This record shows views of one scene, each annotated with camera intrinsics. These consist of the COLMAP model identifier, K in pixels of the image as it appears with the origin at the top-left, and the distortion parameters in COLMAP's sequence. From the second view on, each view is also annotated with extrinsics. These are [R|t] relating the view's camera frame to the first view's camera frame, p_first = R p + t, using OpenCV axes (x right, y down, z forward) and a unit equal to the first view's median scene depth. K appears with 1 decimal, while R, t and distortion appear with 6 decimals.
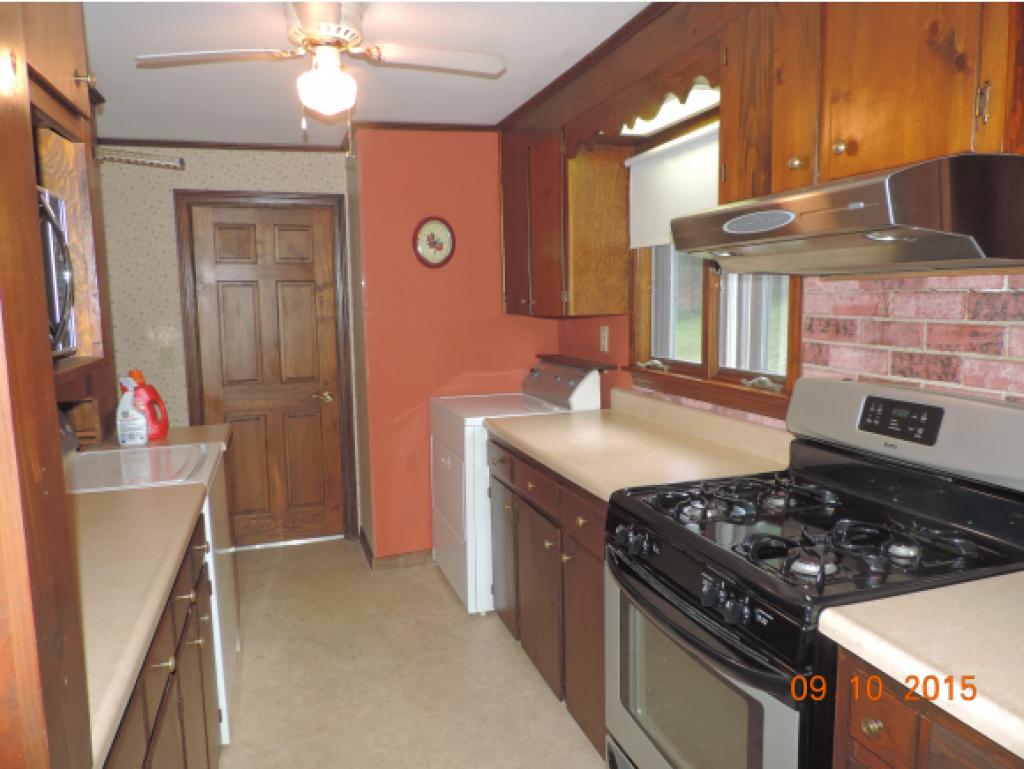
lens RADIAL K [[734.2, 0, 512.0], [0, 734.2, 384.5], [0, 0, 1]] dist [-0.001083, -0.001734]
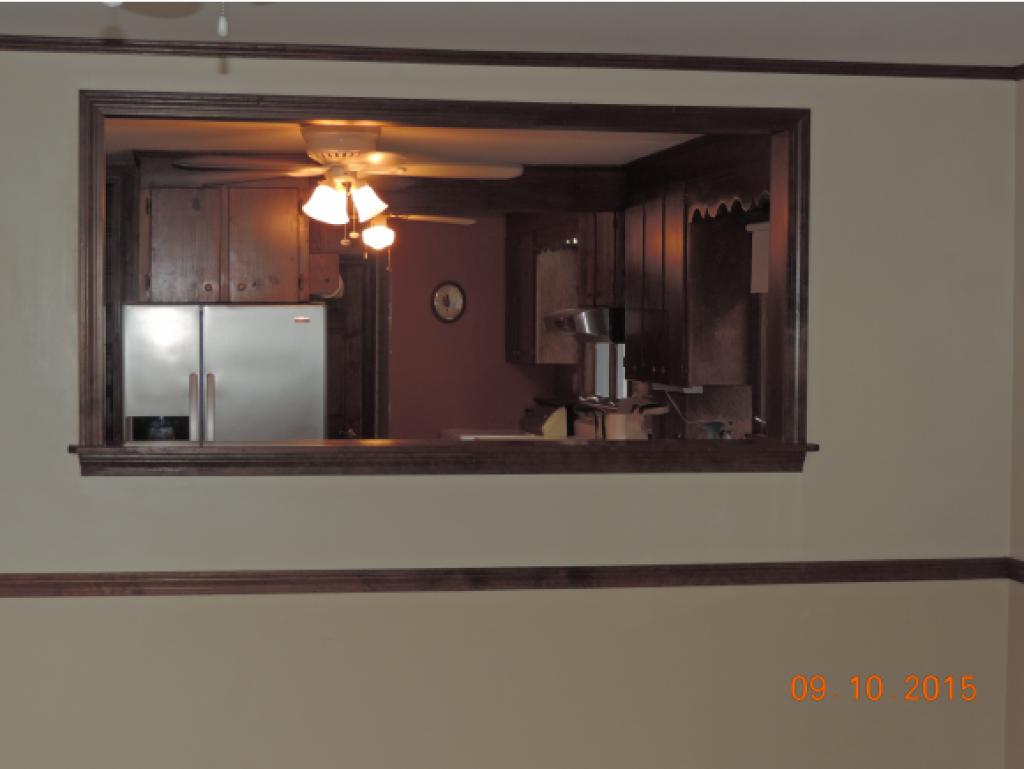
lens RADIAL K [[1808.2, 0, 512.0], [0, 1808.2, 384.5], [0, 0, 1]] dist [-0.009093, -0.003560]
pose [[0.992828, 0.029092, -0.115956, 0.378241], [-0.039145, 0.995579, -0.085382, 0.209854], [0.112959, 0.089309, 0.989578, -2.094994]]
